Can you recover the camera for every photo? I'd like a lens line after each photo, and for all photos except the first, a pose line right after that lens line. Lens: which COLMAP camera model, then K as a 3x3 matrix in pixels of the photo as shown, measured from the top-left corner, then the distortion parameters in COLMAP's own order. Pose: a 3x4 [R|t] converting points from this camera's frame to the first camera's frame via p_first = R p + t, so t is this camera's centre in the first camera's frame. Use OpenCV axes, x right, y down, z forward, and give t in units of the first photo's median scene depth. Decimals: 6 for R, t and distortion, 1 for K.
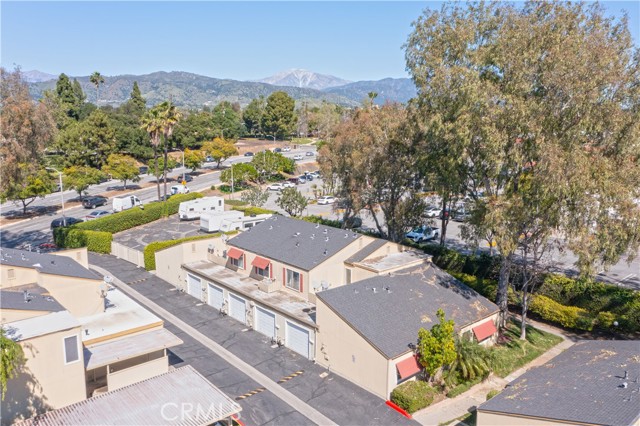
lens RADIAL K [[505.7, 0, 320.0], [0, 505.7, 213.0], [0, 0, 1]] dist [0.001649, 0.009267]
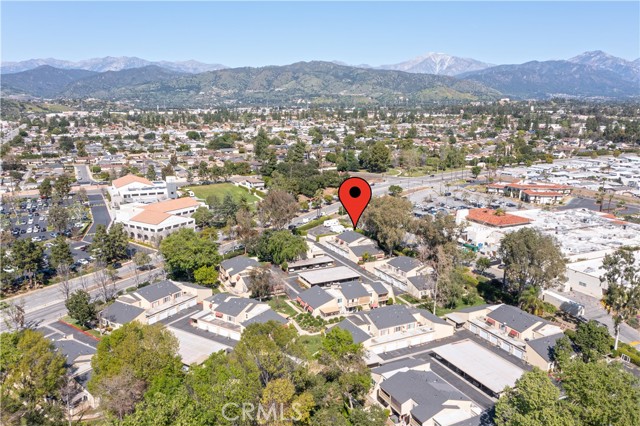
lens RADIAL K [[505.7, 0, 320.0], [0, 505.7, 213.0], [0, 0, 1]] dist [0.001649, 0.009267]
pose [[0.966605, 0.052612, -0.250811, 0.913533], [-0.045157, 0.998353, 0.035389, -0.346773], [0.252259, -0.022881, 0.967389, -3.872165]]
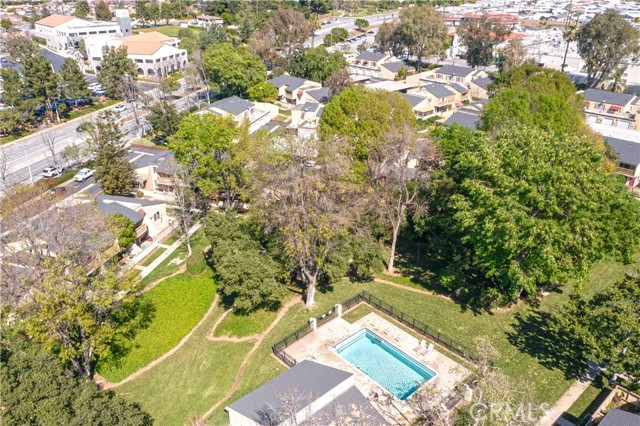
lens RADIAL K [[505.7, 0, 320.0], [0, 505.7, 213.0], [0, 0, 1]] dist [0.001649, 0.009267]
pose [[0.999925, -0.012143, 0.001251, -0.566197], [0.011378, 0.964218, 0.264866, 0.209936], [-0.004422, -0.264832, 0.964284, -3.875607]]
